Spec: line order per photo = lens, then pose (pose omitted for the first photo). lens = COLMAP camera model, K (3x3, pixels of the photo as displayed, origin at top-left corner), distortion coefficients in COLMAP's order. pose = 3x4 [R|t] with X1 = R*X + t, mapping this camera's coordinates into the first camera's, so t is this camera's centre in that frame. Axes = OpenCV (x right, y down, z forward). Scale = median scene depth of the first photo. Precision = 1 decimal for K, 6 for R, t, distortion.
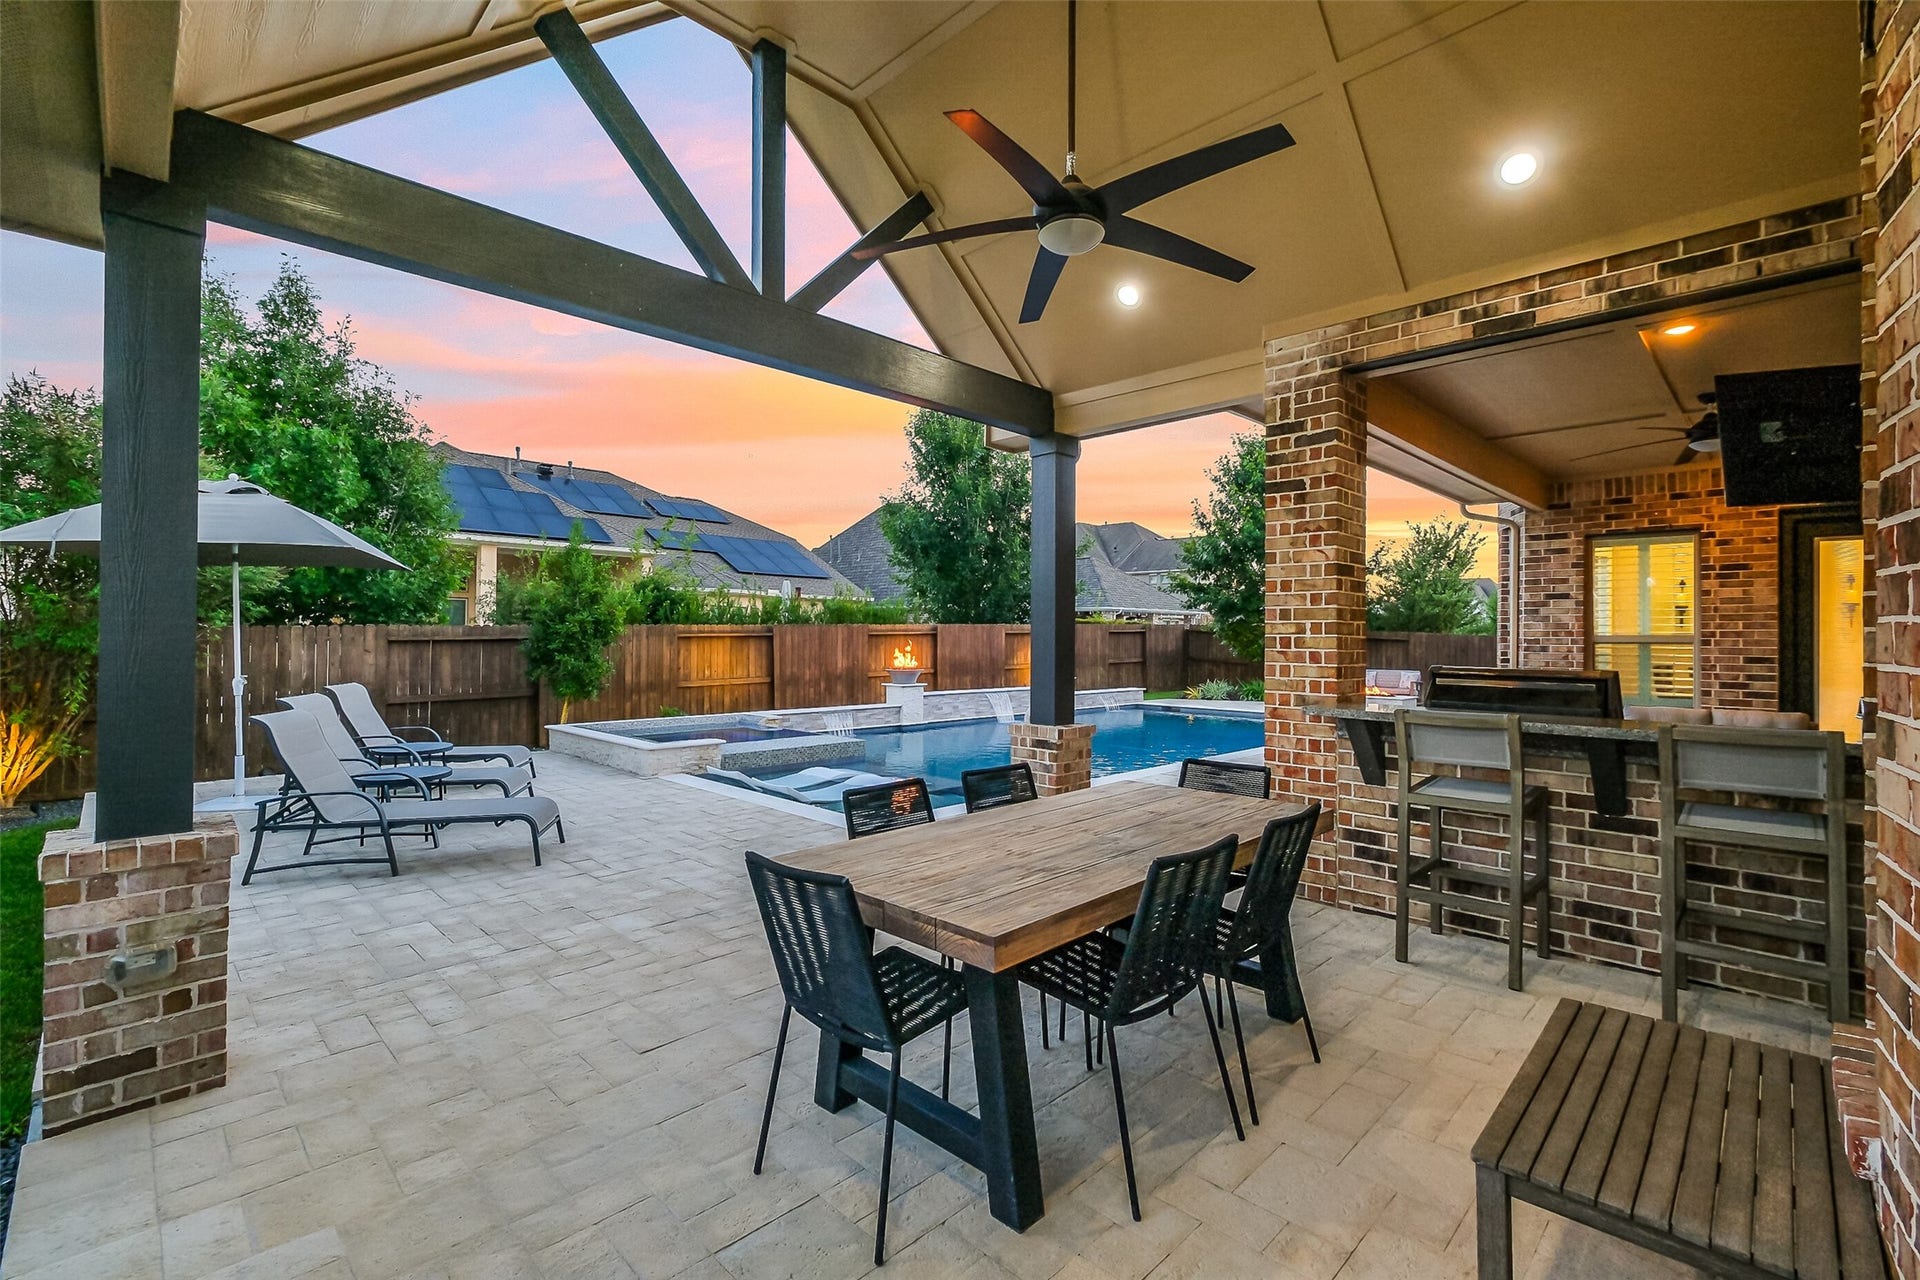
lens RADIAL K [[836.5, 0, 964.6], [0, 836.5, 636.3], [0, 0, 1]] dist [0.000147, 0.000015]
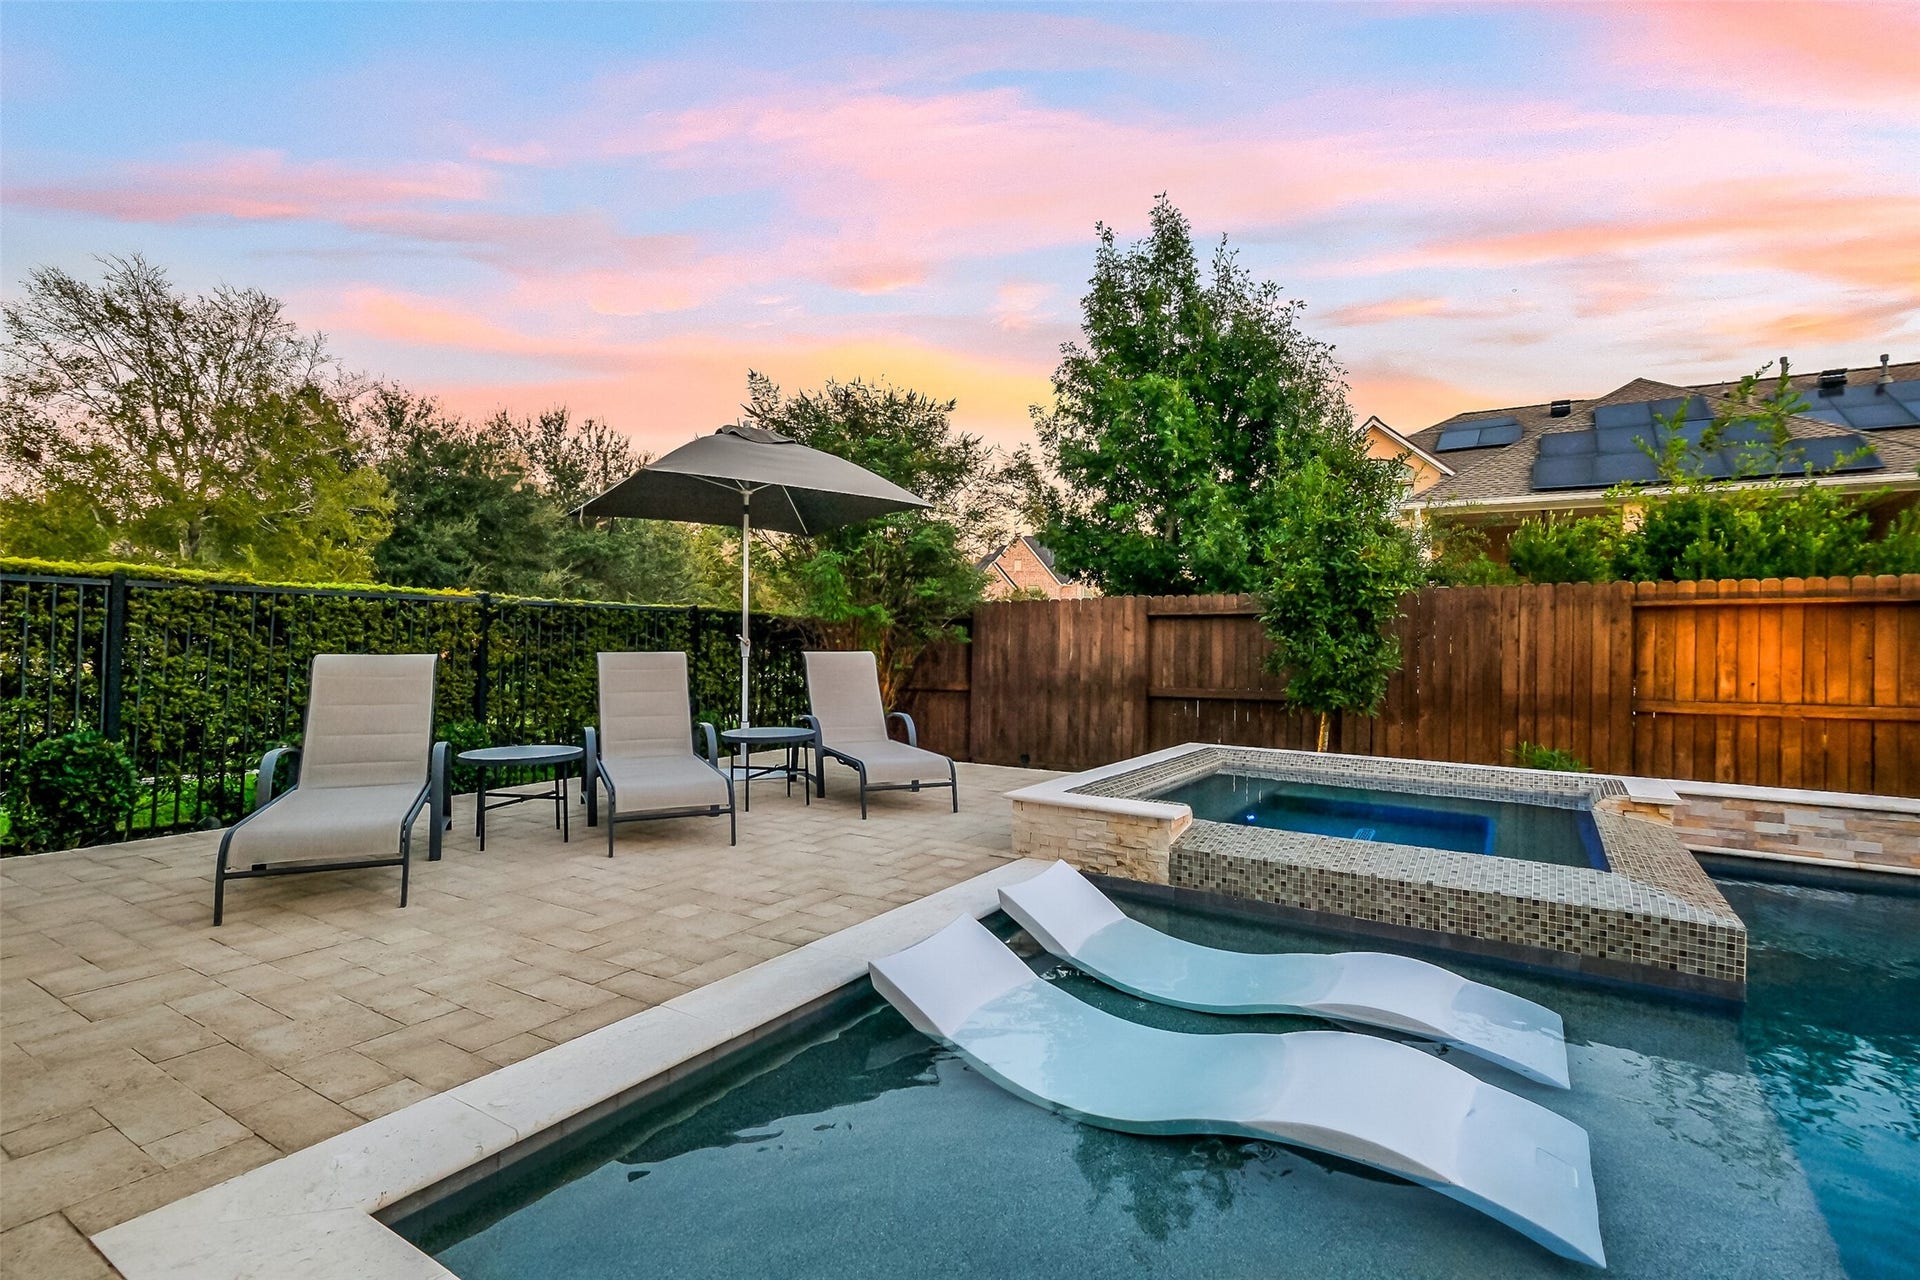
lens RADIAL K [[899.5, 0, 965.5], [0, 899.5, 637.1], [0, 0, 1]] dist [-0.002790, -0.000259]
pose [[0.224810, 0.000793, -0.974402, 0.073829], [-0.008621, 0.999962, -0.001175, 0.022462], [0.974364, 0.008664, 0.224808, 0.528688]]
